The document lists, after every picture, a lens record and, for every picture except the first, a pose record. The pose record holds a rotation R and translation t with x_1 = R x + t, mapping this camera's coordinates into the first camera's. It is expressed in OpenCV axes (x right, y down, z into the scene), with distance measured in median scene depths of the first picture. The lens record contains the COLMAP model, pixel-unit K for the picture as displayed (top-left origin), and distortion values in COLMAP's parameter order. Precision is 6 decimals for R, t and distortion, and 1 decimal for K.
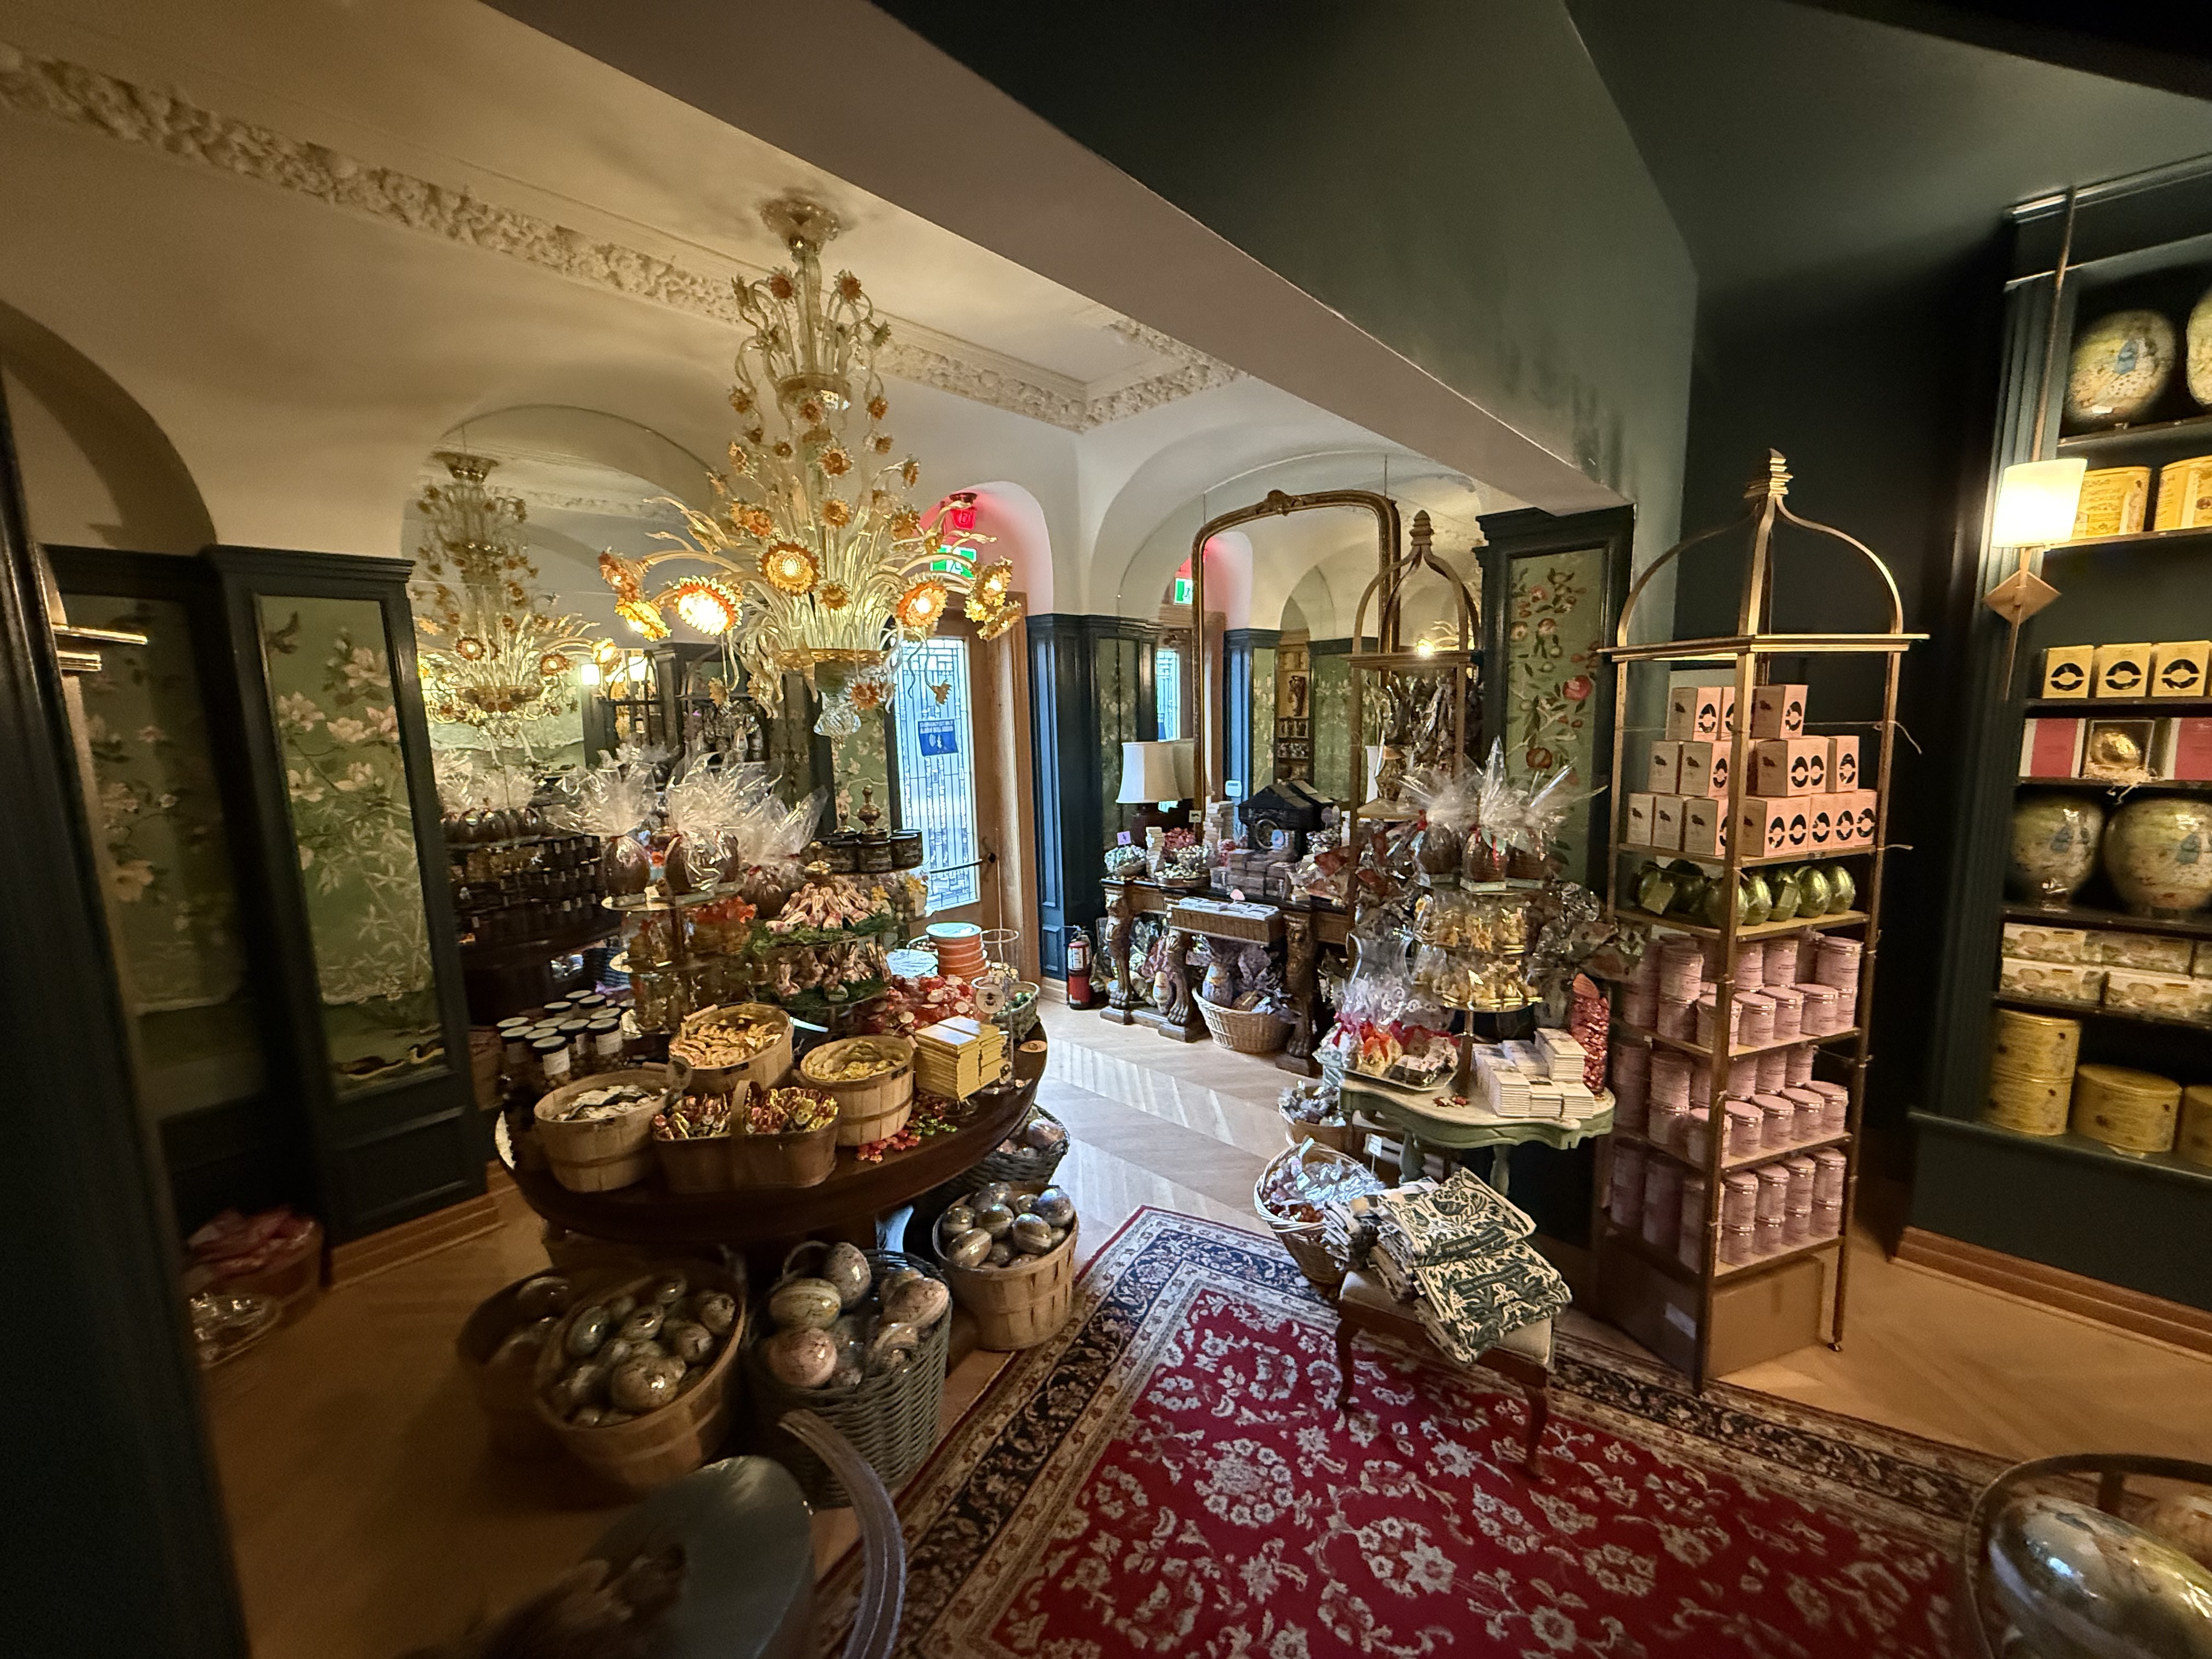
lens RADIAL K [[857.3, 0, 1106.0], [0, 857.3, 829.5], [0, 0, 1]] dist [-0.001113, 0.000000]
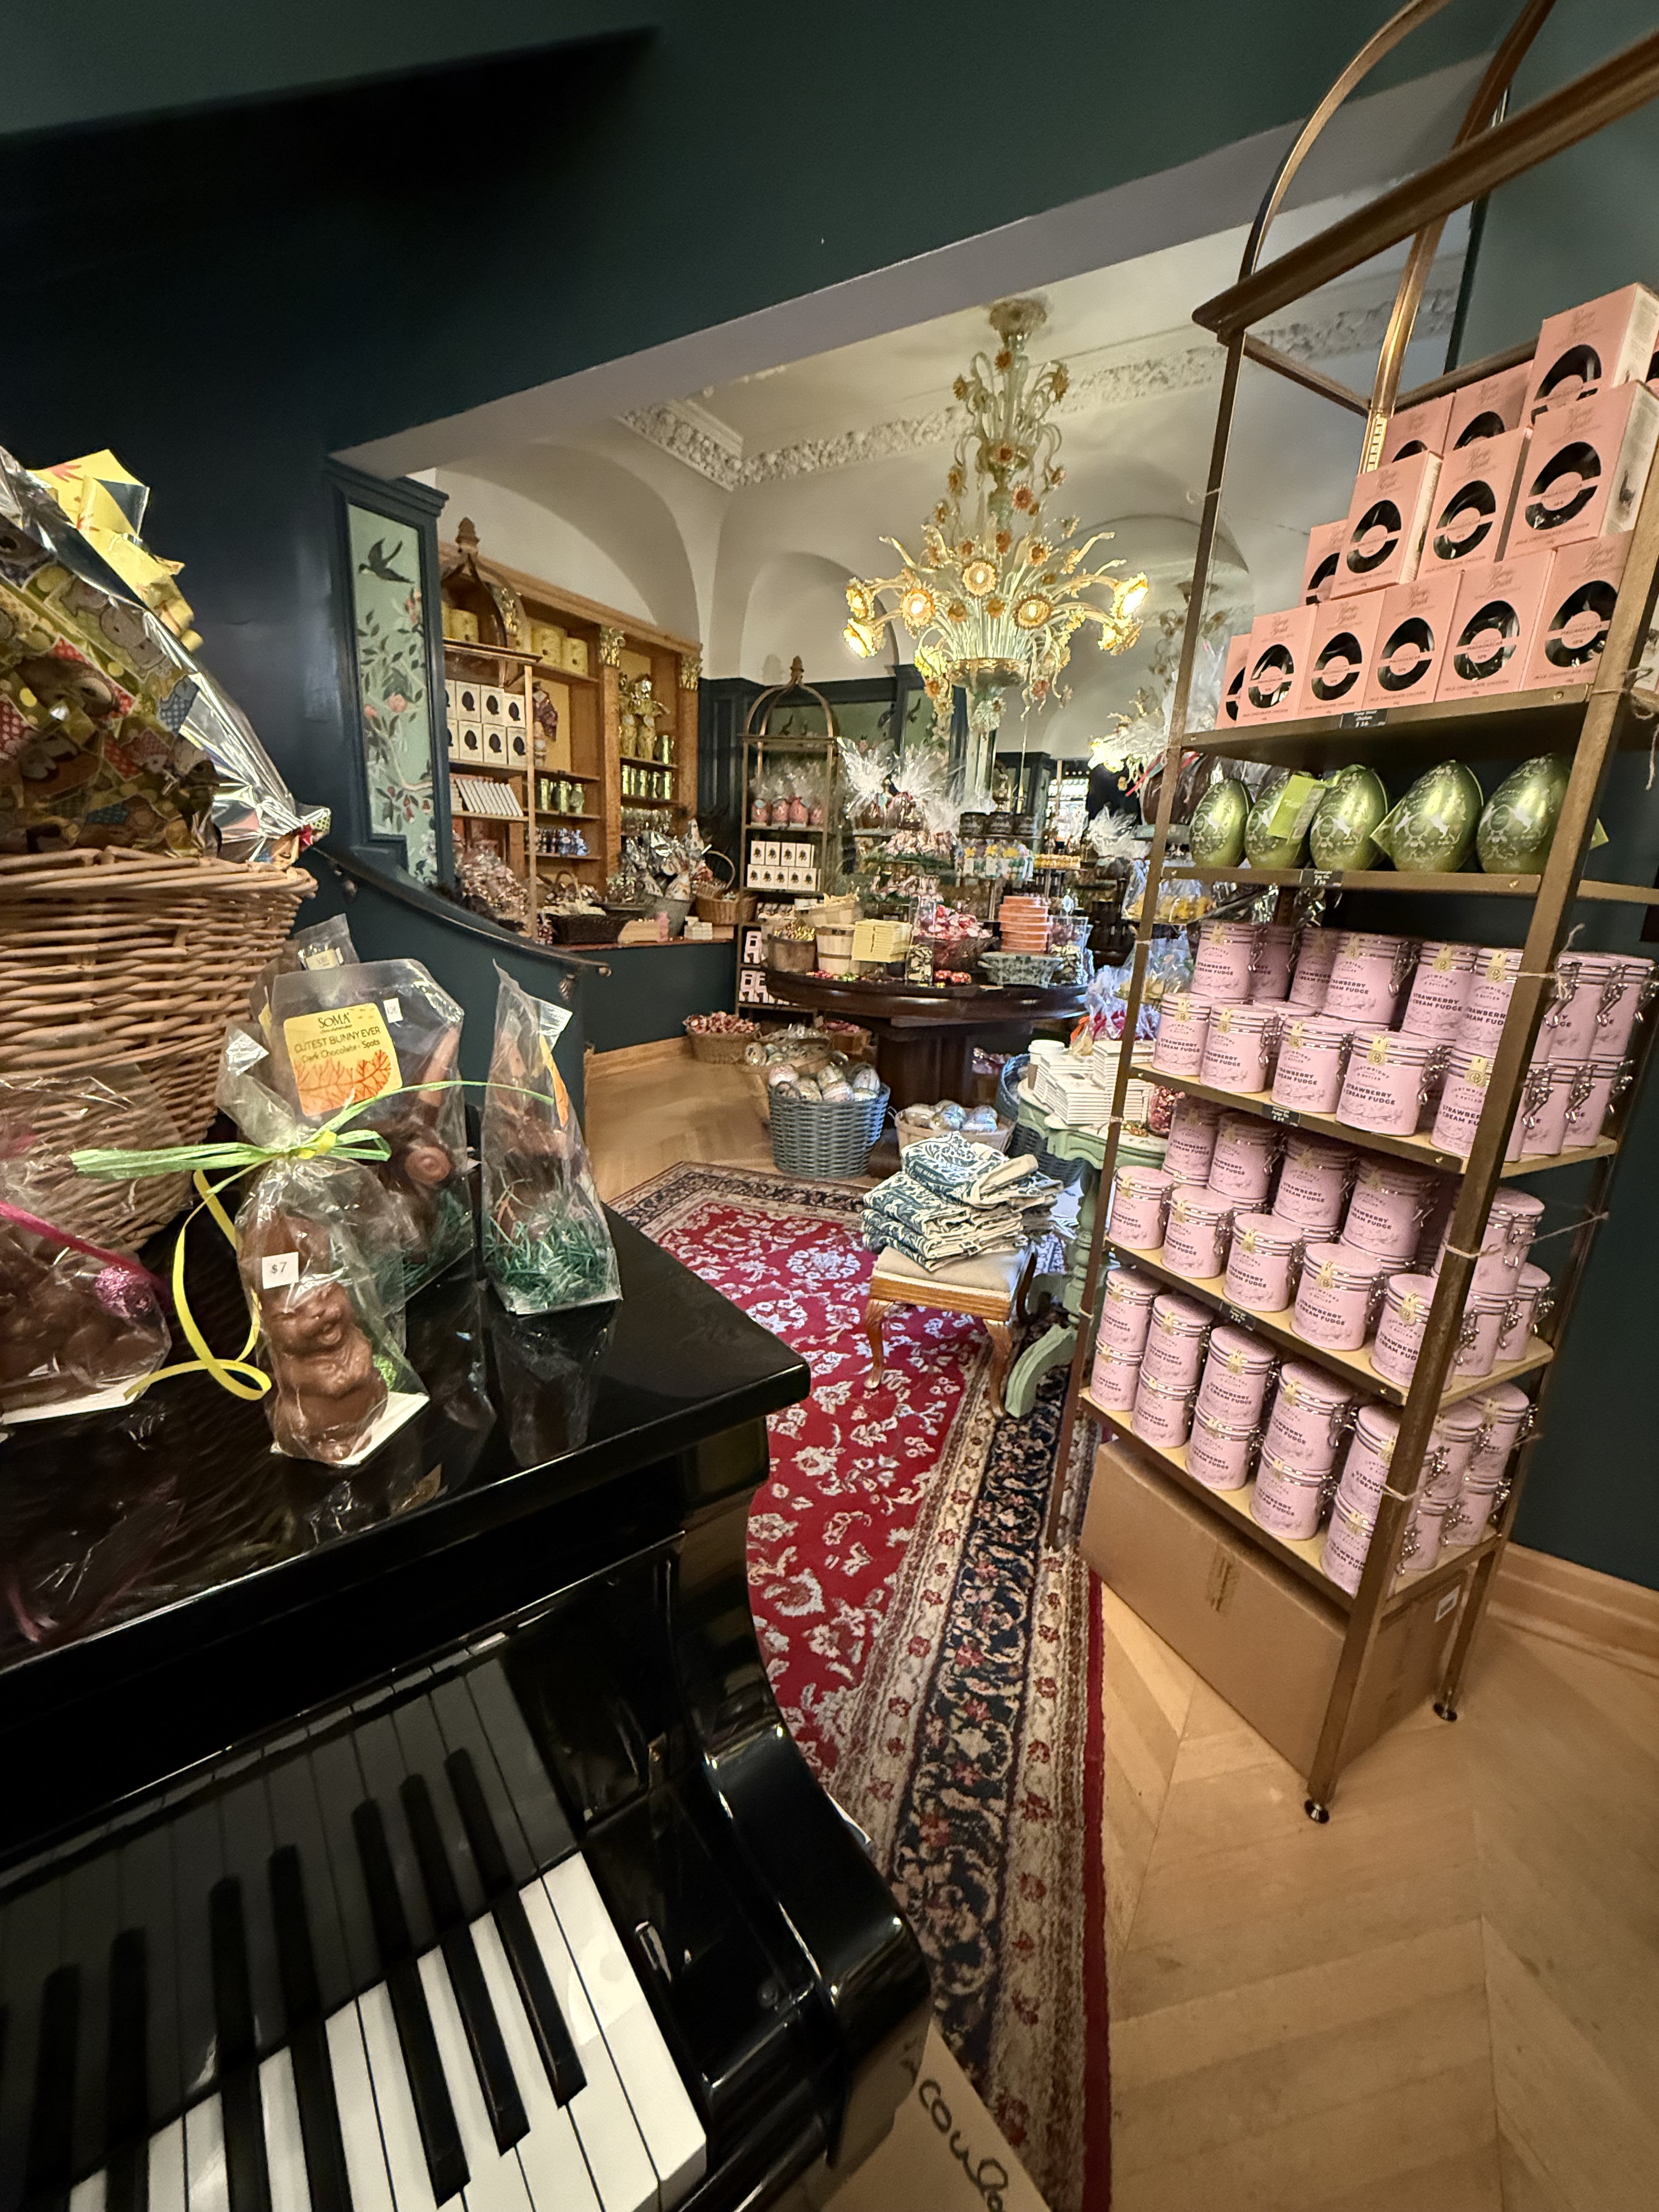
lens RADIAL K [[857.3, 0, 828.9], [0, 857.3, 1089.4], [0, 0, 1]] dist [-0.001113, 0.000000]
pose [[0.188240, 0.280061, -0.941346, 1.372361], [-0.200679, 0.949226, 0.242276, 0.191557], [0.961402, 0.143302, 0.234885, 0.682384]]
